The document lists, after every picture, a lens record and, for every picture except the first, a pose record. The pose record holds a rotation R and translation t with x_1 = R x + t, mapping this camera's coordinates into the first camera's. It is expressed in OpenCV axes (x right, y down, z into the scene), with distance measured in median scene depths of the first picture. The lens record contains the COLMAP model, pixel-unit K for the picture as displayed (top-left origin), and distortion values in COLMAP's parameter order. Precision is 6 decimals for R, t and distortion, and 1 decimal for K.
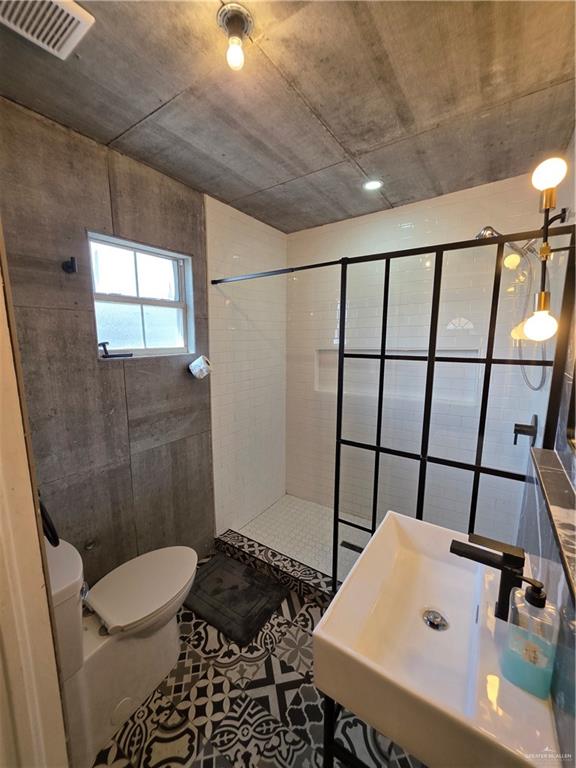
lens RADIAL K [[306.5, 0, 285.5], [0, 306.5, 383.7], [0, 0, 1]] dist [0.000240, 0.000057]
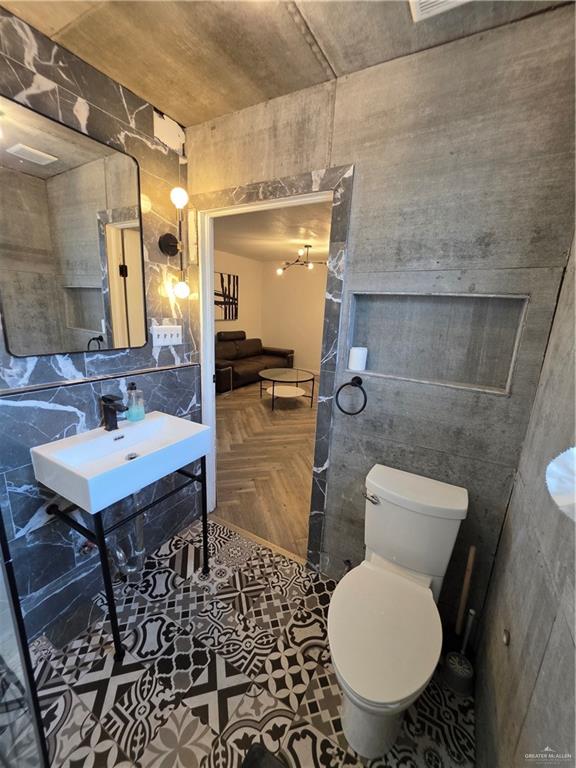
lens RADIAL K [[306.5, 0, 289.9], [0, 306.5, 382.1], [0, 0, 1]] dist [0.000240, 0.000057]
pose [[-0.996347, -0.021390, -0.082670, -0.154036], [-0.050607, 0.927694, 0.369894, -0.192432], [0.068780, 0.372727, -0.925389, 1.541036]]
